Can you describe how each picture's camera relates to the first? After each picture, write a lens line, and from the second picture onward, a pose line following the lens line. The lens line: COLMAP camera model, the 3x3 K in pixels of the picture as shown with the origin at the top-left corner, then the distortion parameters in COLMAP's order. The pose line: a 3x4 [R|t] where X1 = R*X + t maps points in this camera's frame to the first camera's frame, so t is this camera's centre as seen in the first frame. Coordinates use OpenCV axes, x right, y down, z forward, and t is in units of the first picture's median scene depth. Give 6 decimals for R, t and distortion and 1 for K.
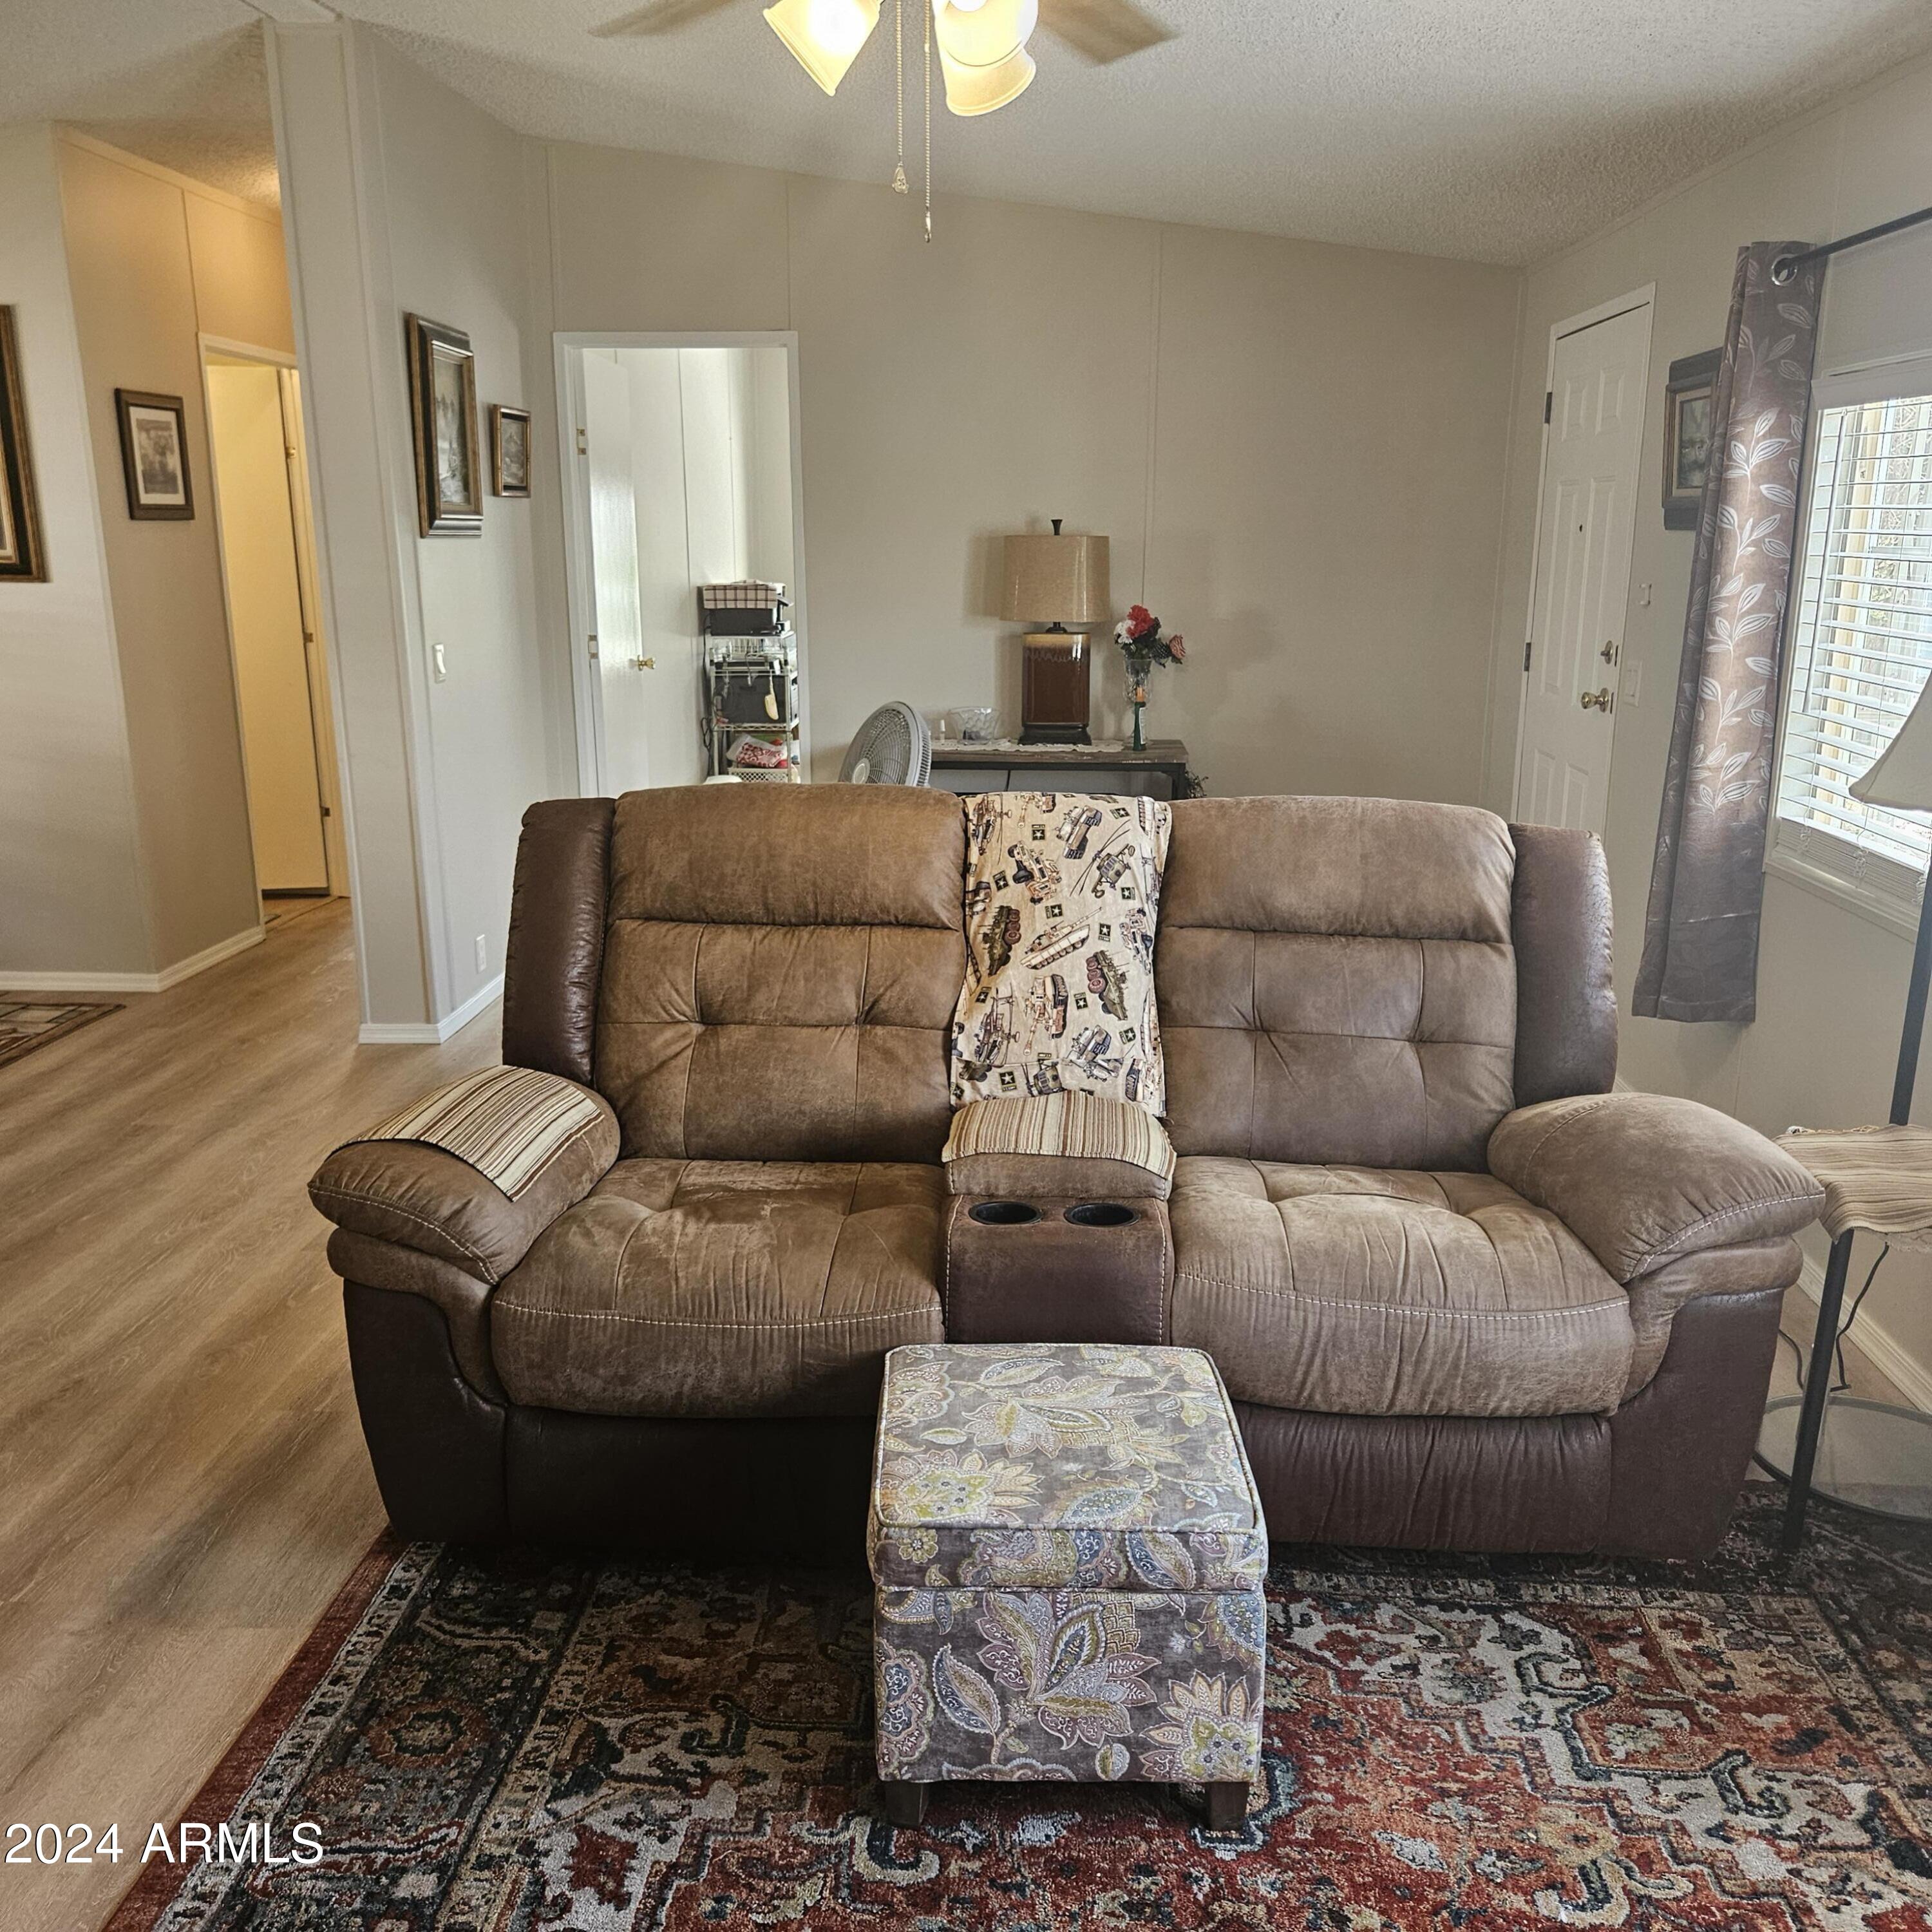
lens RADIAL K [[1719.9, 0, 975.5], [0, 1719.9, 959.4], [0, 0, 1]] dist [0.070678, -0.066582]
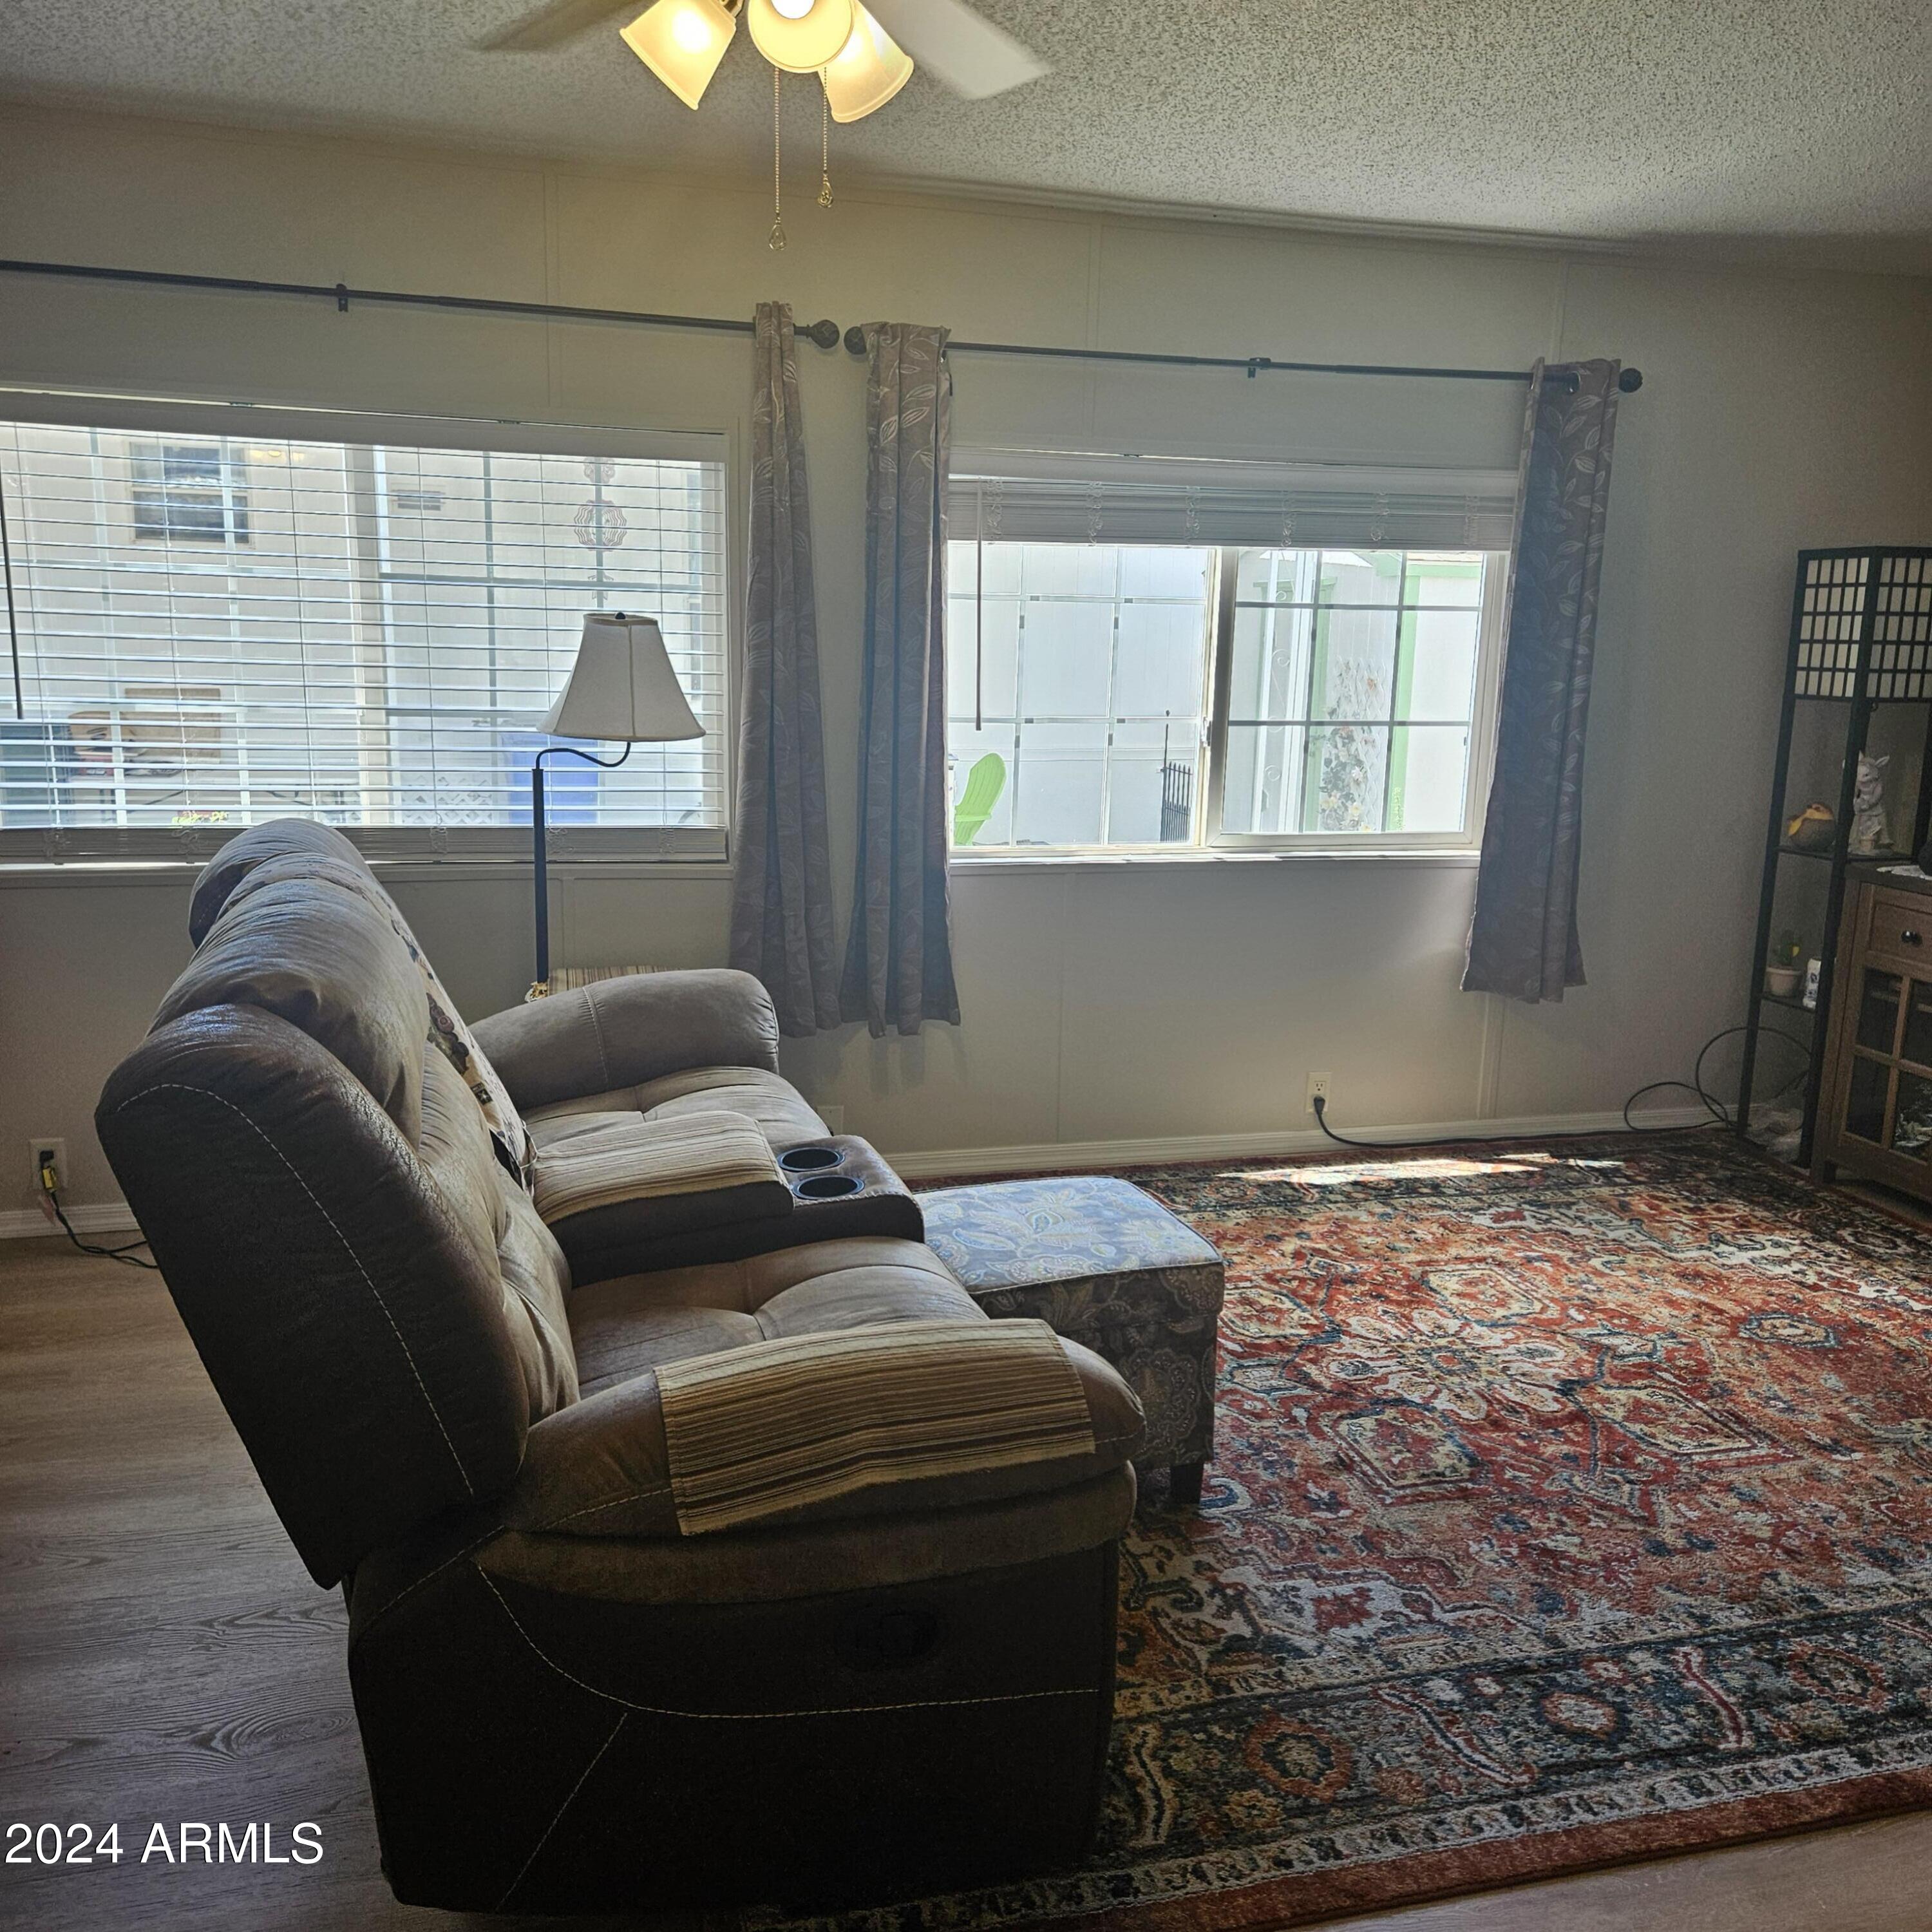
lens RADIAL K [[1719.9, 0, 975.5], [0, 1719.9, 959.4], [0, 0, 1]] dist [0.070678, -0.066582]
pose [[-0.335402, -0.182694, 0.924191, -1.167337], [0.201232, 0.944481, 0.259735, -0.287167], [-0.920332, 0.273092, -0.280017, 1.439276]]
